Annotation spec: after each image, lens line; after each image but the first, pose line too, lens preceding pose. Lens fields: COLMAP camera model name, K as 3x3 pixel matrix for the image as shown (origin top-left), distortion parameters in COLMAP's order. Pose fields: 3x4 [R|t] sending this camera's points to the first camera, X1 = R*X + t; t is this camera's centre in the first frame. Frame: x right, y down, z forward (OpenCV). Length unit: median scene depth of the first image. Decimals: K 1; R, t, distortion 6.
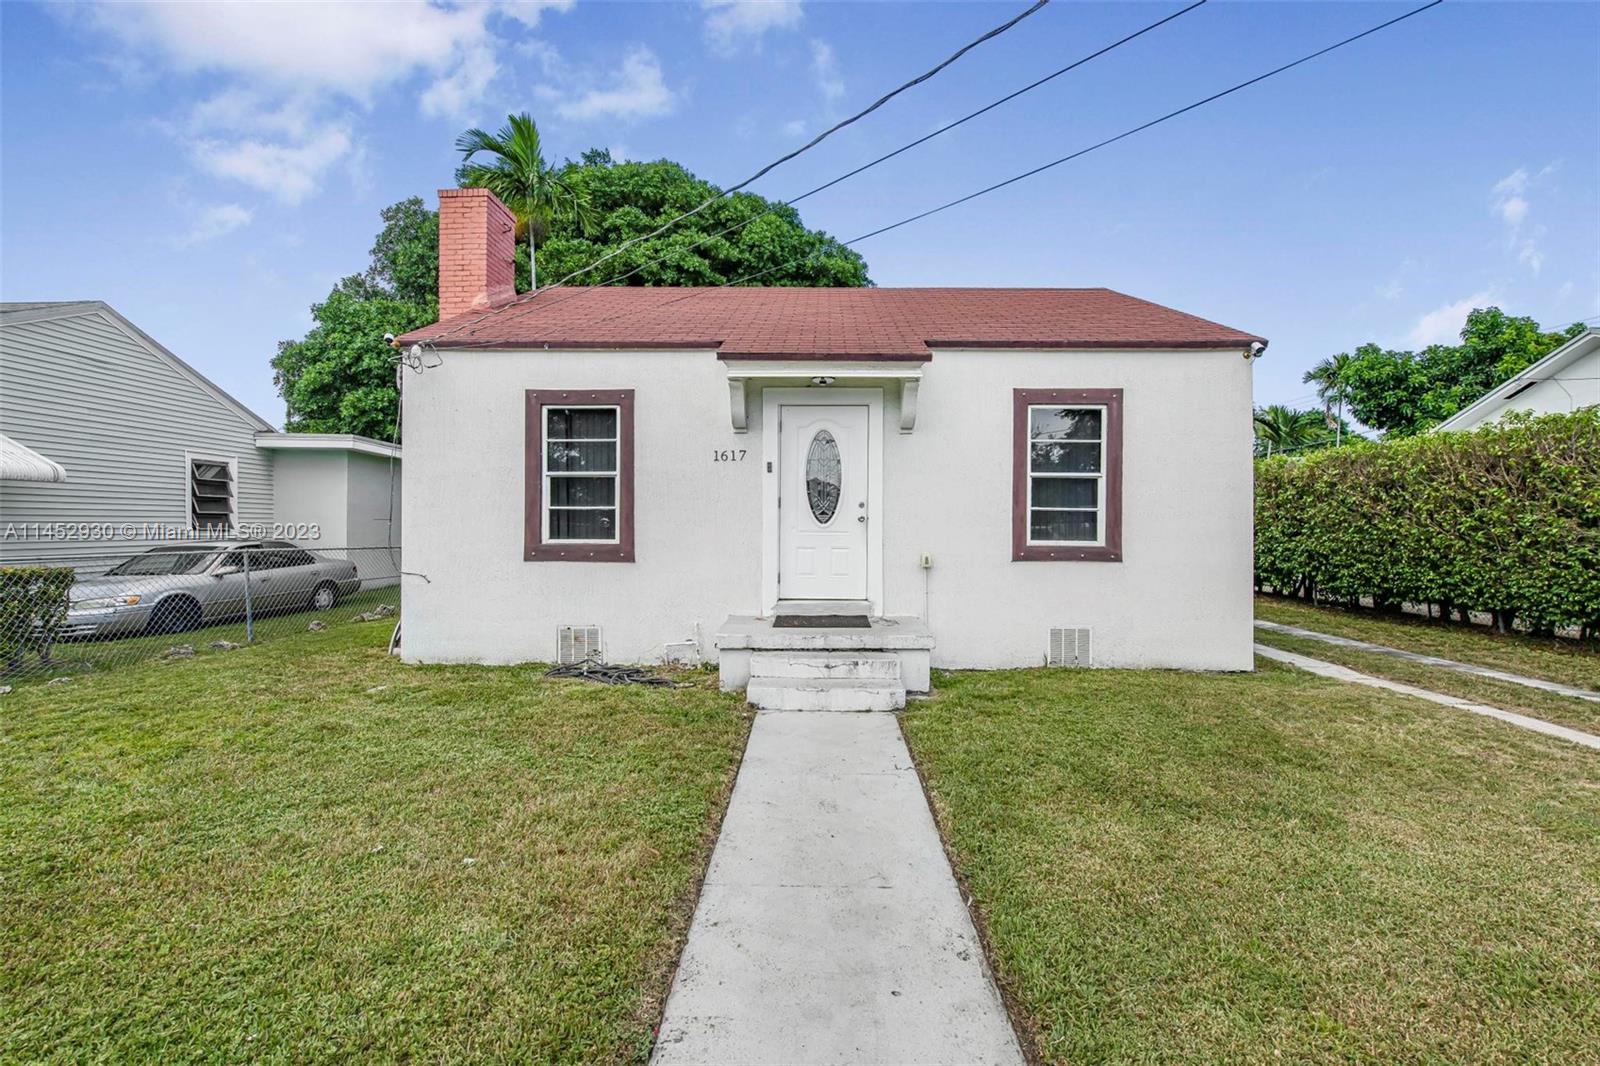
lens RADIAL K [[636.2, 0, 813.5], [0, 636.2, 524.6], [0, 0, 1]] dist [0.011655, -0.003293]
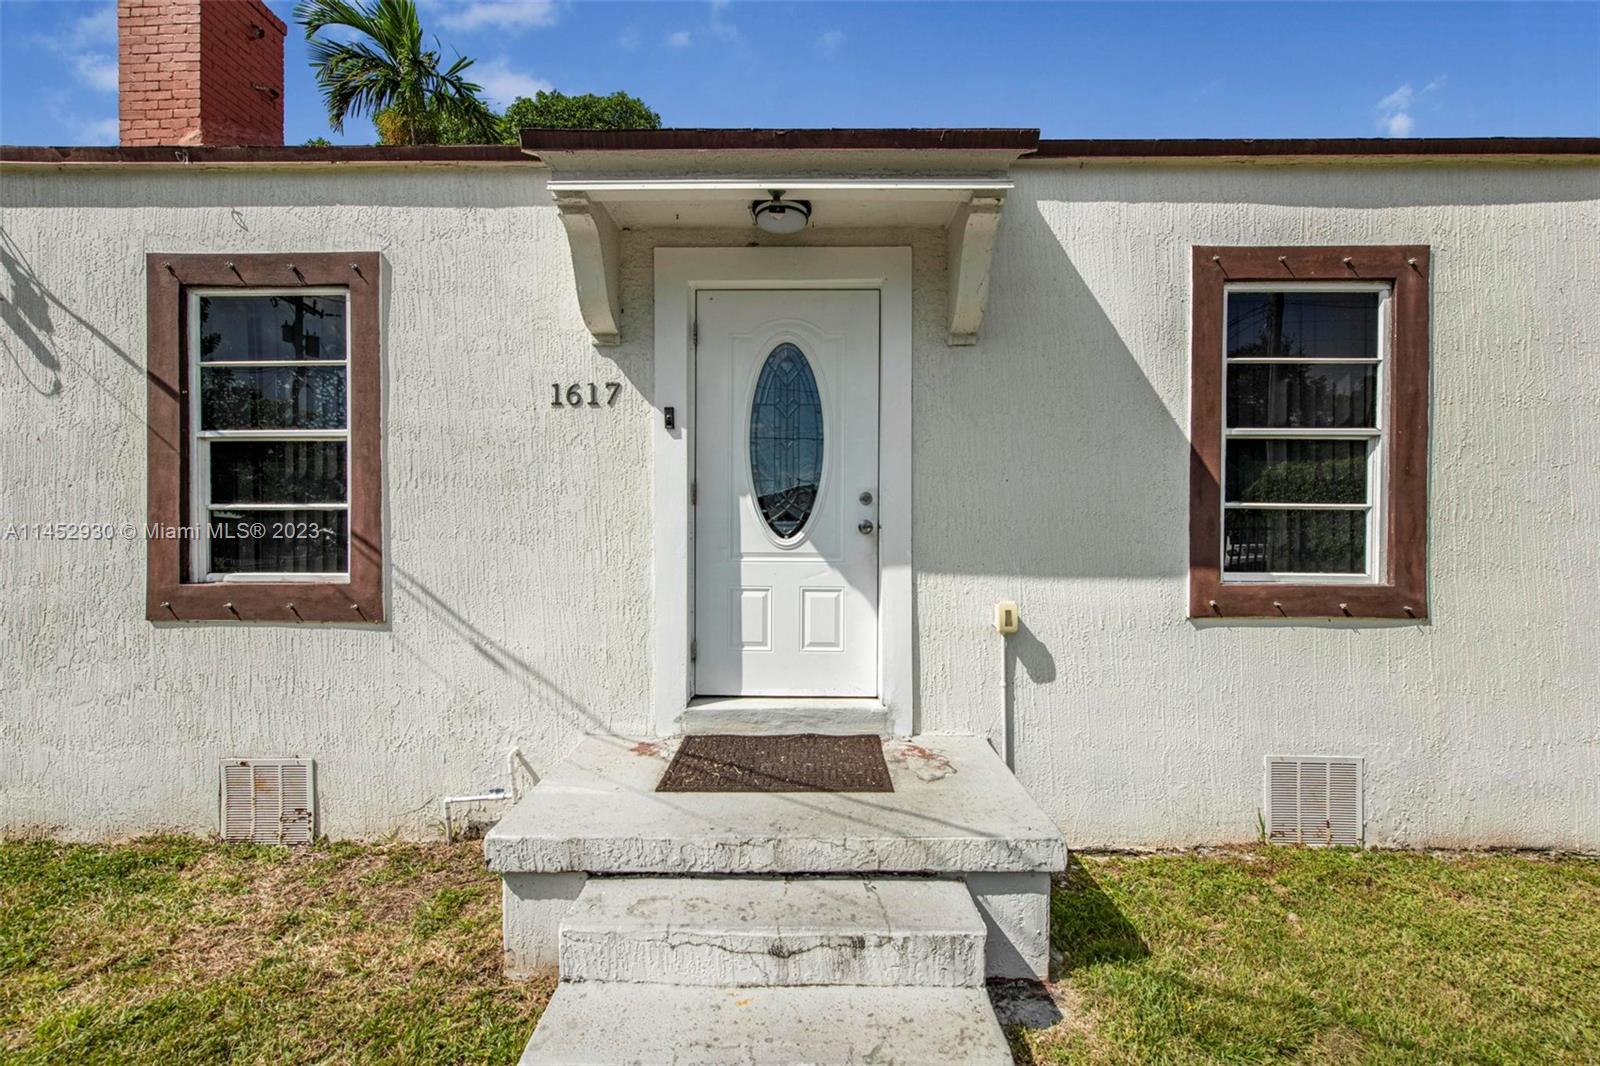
lens RADIAL K [[636.2, 0, 814.2], [0, 636.2, 529.4], [0, 0, 1]] dist [0.011655, -0.003293]
pose [[0.999968, -0.004060, 0.006890, 0.030435], [0.004014, 0.999969, 0.006792, -0.010359], [-0.006918, -0.006764, 0.999953, 0.480878]]
